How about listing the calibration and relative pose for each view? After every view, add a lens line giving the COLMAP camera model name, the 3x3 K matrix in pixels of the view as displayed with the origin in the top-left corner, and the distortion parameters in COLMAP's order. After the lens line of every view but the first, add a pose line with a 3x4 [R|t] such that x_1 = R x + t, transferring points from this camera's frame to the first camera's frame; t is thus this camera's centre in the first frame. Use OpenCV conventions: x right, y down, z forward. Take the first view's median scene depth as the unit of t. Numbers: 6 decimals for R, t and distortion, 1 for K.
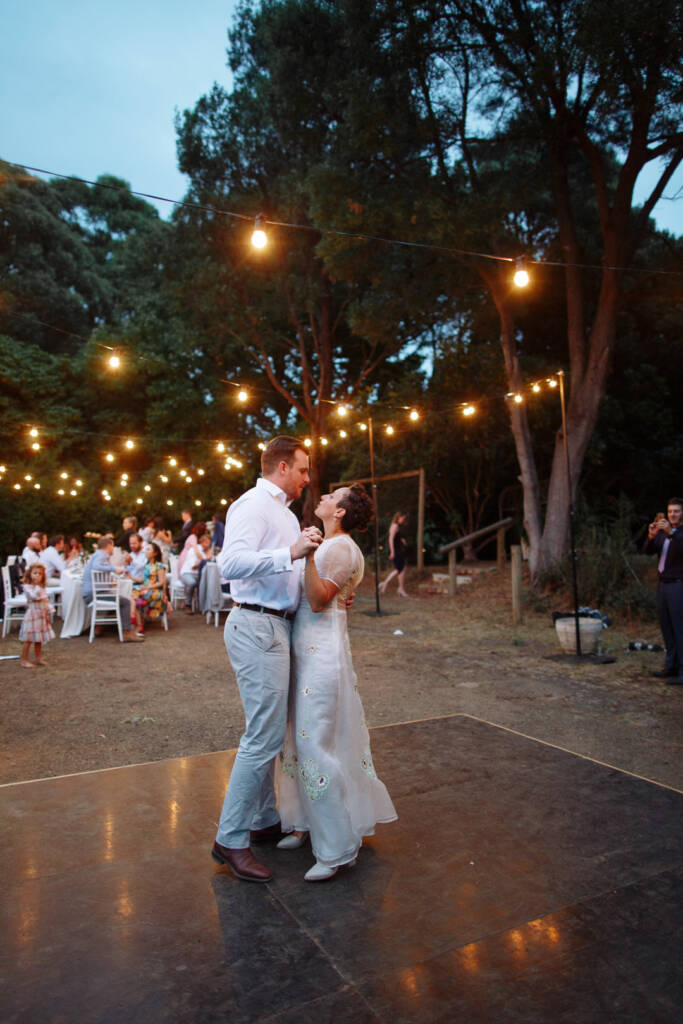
lens RADIAL K [[699.7, 0, 339.5], [0, 699.7, 518.0], [0, 0, 1]] dist [-0.058711, 0.053205]
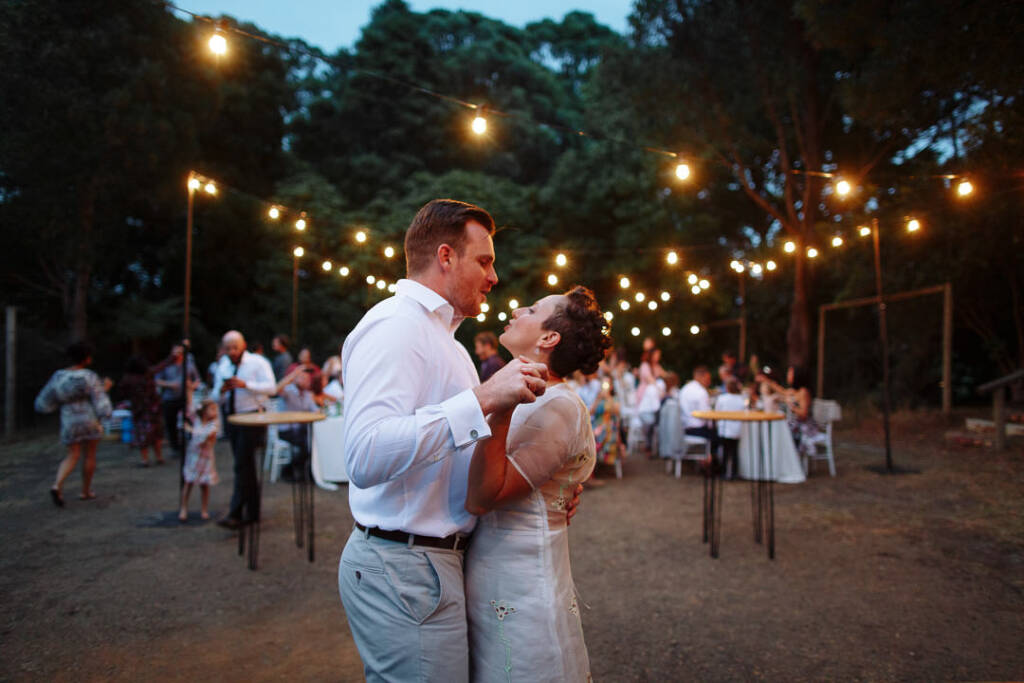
lens RADIAL K [[699.7, 0, 516.6], [0, 699.7, 337.5], [0, 0, 1]] dist [-0.058711, 0.053205]
pose [[0.910299, -0.010127, -0.413828, -0.002677], [0.004818, 0.999892, -0.013870, -0.001742], [0.413924, 0.010632, 0.910249, 0.111339]]
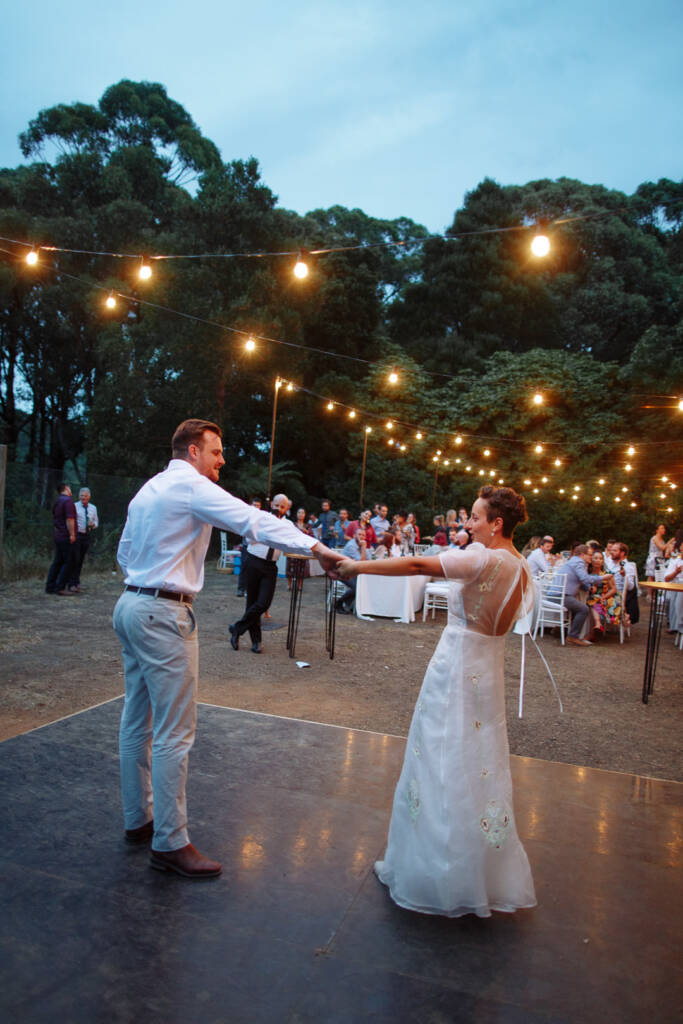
lens RADIAL K [[699.7, 0, 339.5], [0, 699.7, 518.0], [0, 0, 1]] dist [-0.058711, 0.053205]
pose [[0.680637, 0.048795, -0.730994, 0.129505], [-0.056139, 0.998320, 0.014368, -0.001701], [0.730467, 0.031258, 0.682232, 0.045484]]
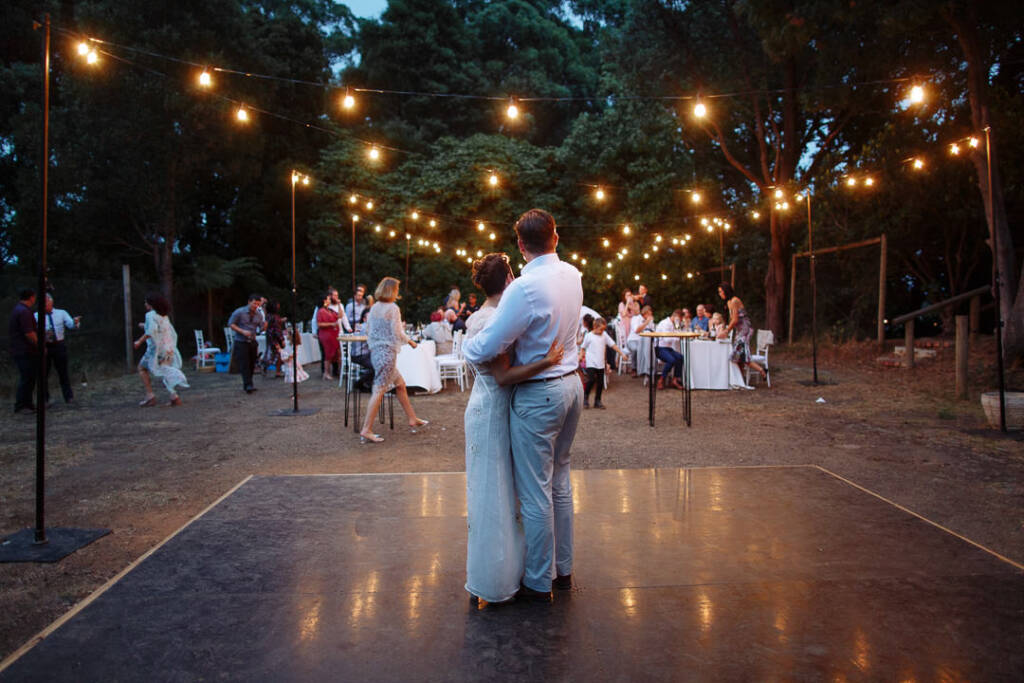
lens RADIAL K [[699.7, 0, 516.6], [0, 699.7, 337.5], [0, 0, 1]] dist [-0.058711, 0.053205]
pose [[0.895982, 0.012392, -0.443918, 0.097049], [0.016567, 0.997982, 0.061297, 0.001787], [0.443782, -0.062275, 0.893968, -0.070346]]
